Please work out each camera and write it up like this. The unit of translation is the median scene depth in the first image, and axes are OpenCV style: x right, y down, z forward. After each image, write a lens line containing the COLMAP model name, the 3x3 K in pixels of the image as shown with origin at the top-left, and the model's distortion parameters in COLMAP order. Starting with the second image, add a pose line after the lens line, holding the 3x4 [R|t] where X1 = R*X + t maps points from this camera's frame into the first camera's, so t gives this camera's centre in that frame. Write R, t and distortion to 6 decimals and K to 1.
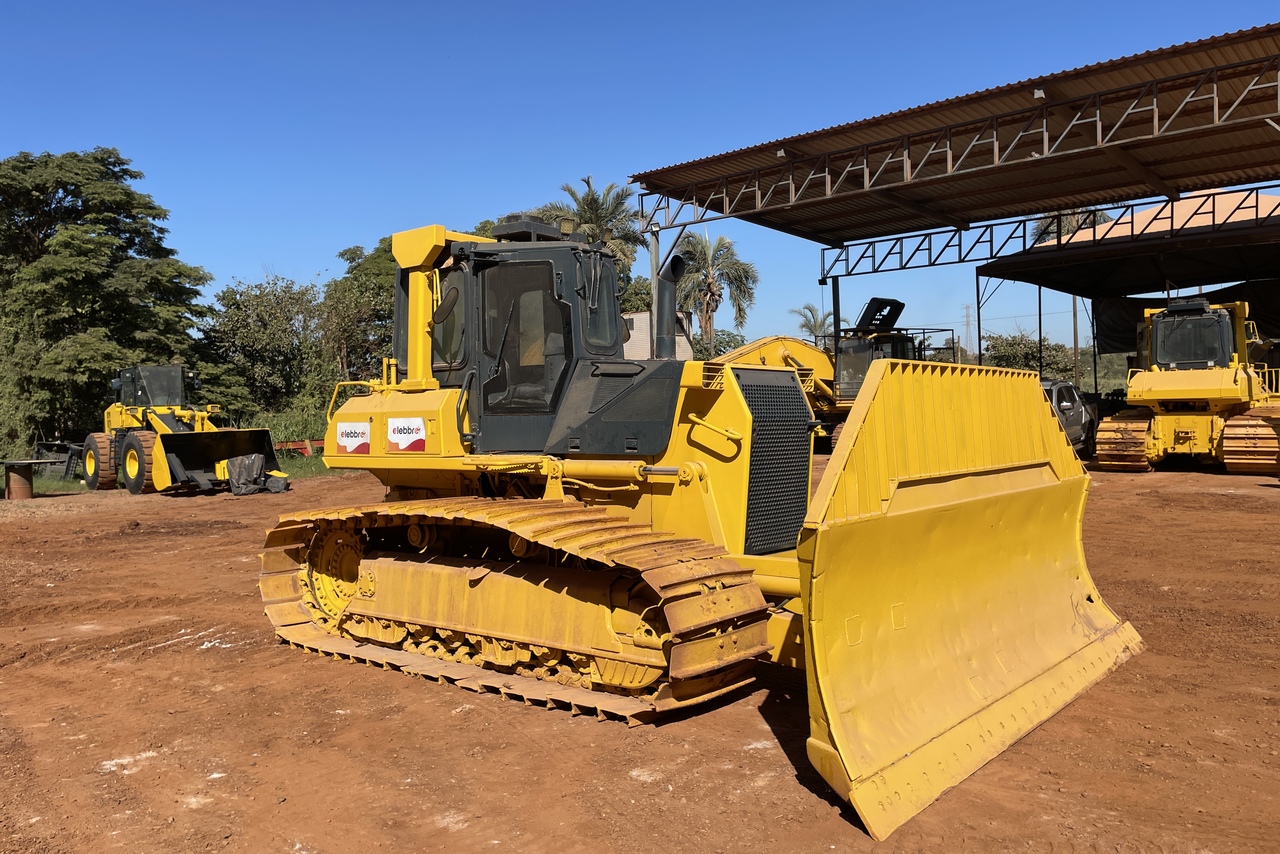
lens RADIAL K [[967.0, 0, 627.9], [0, 967.0, 413.4], [0, 0, 1]] dist [0.043290, -0.042633]
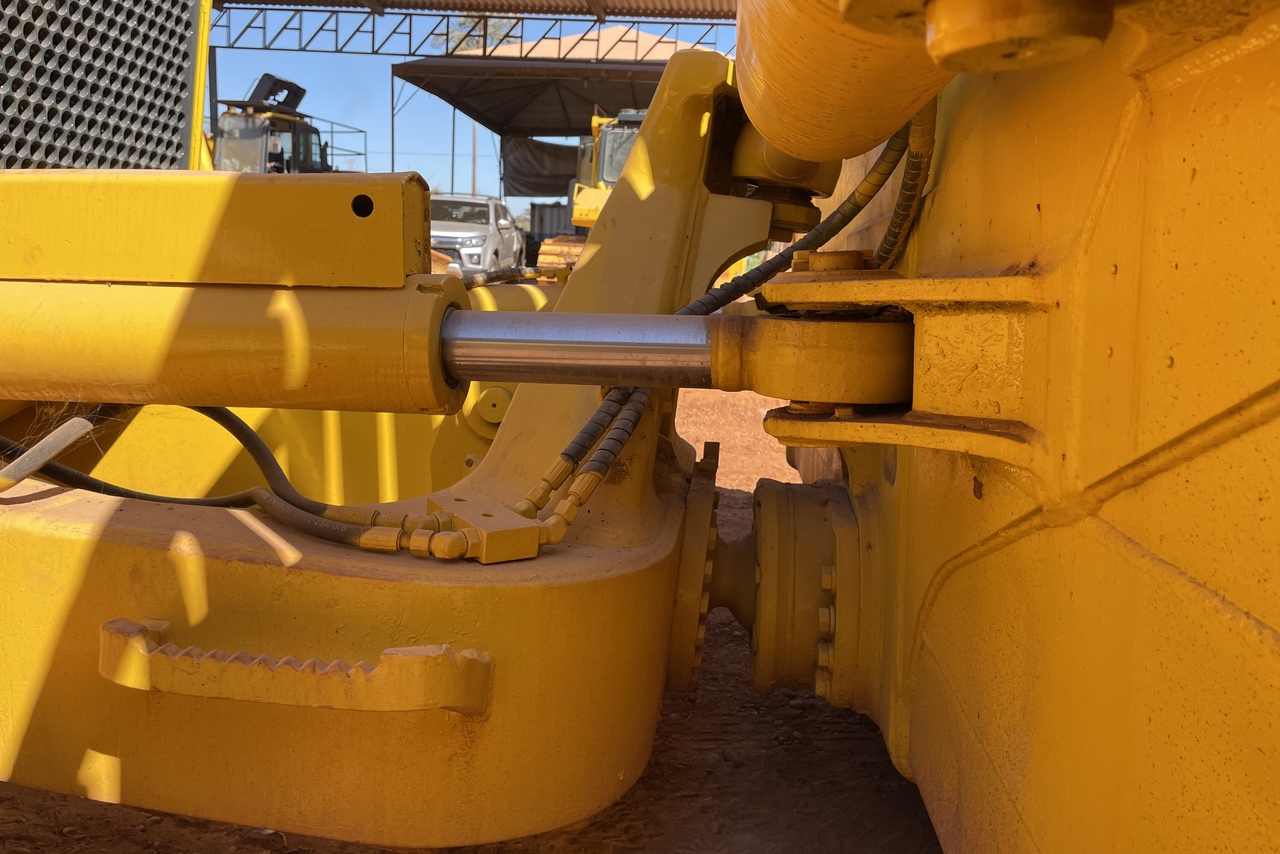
lens RADIAL K [[967.0, 0, 633.1], [0, 967.0, 425.1], [0, 0, 1]] dist [0.043290, -0.042633]
pose [[0.811089, -0.022509, 0.584489, 0.033668], [-0.067806, 0.988904, 0.132177, 0.037769], [-0.580979, -0.146840, 0.800563, 0.186031]]
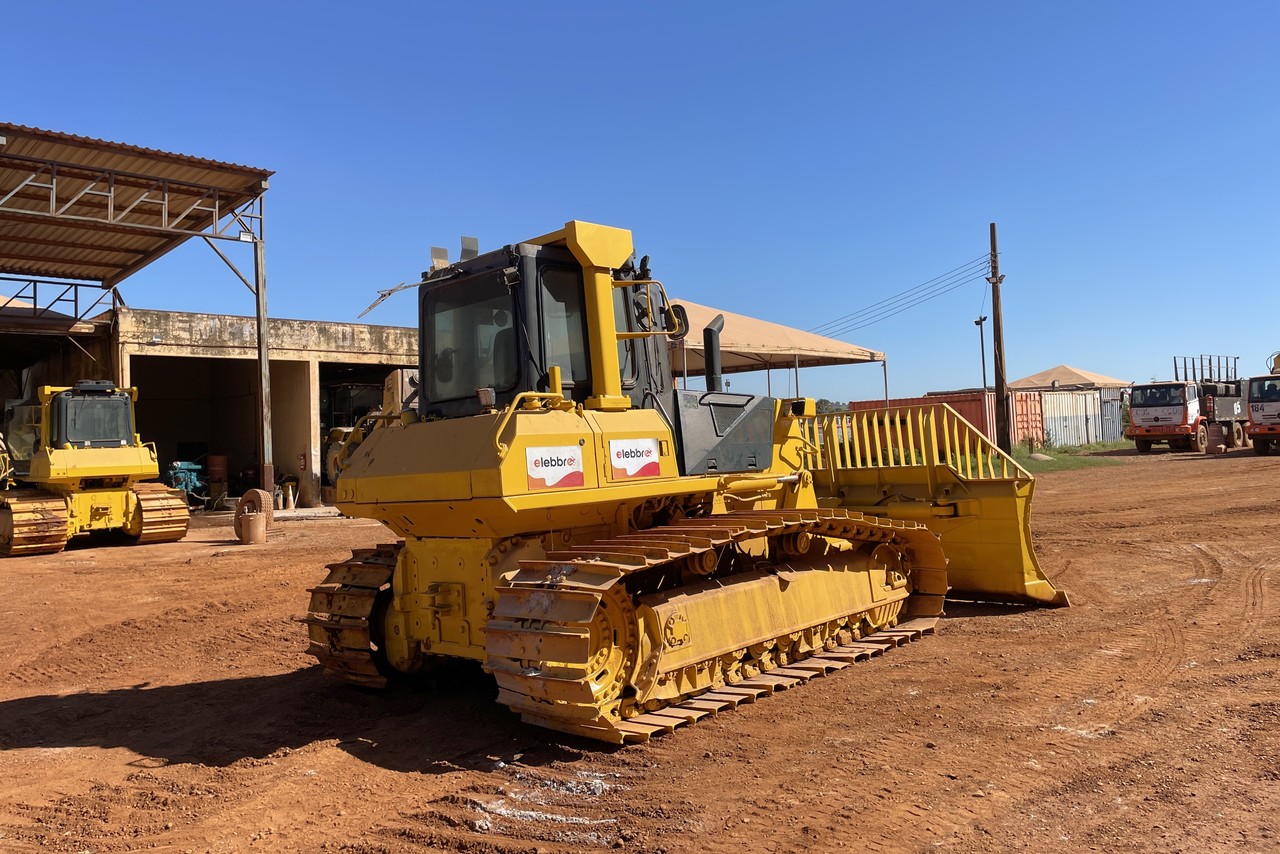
lens RADIAL K [[967.0, 0, 632.5], [0, 967.0, 413.8], [0, 0, 1]] dist [0.043290, -0.042633]
pose [[0.092098, 0.058220, 0.994046, -0.299988], [0.051518, 0.996674, -0.063147, 0.010081], [-0.994416, 0.057027, 0.088793, 0.252465]]
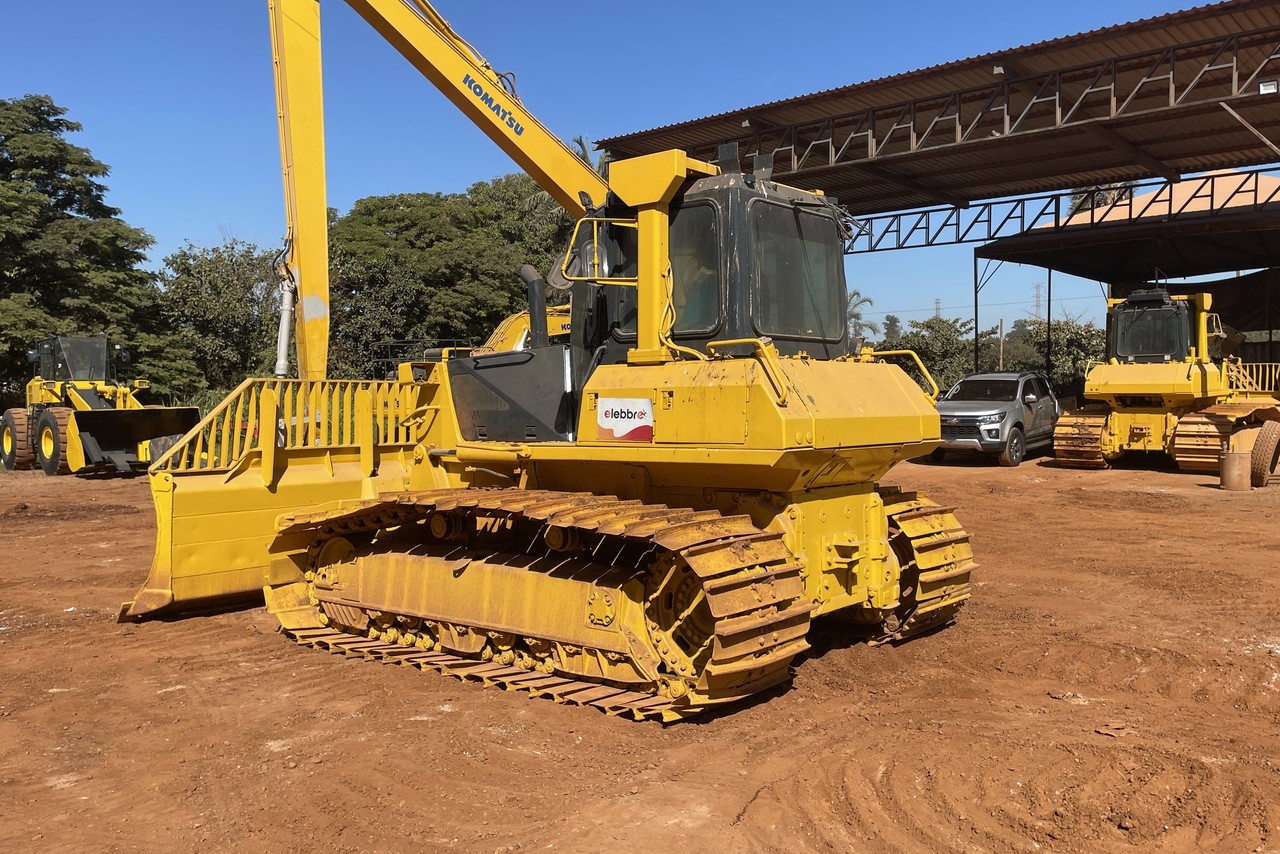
lens RADIAL K [[1075.6, 0, 689.3], [0, 1075.6, 408.6], [0, 0, 1]] dist [0.039742, -0.019603]
pose [[0.999696, 0.018302, 0.016506, 0.081395], [-0.018476, 0.999775, 0.010455, -0.002354], [-0.016310, -0.010757, 0.999809, -0.038894]]
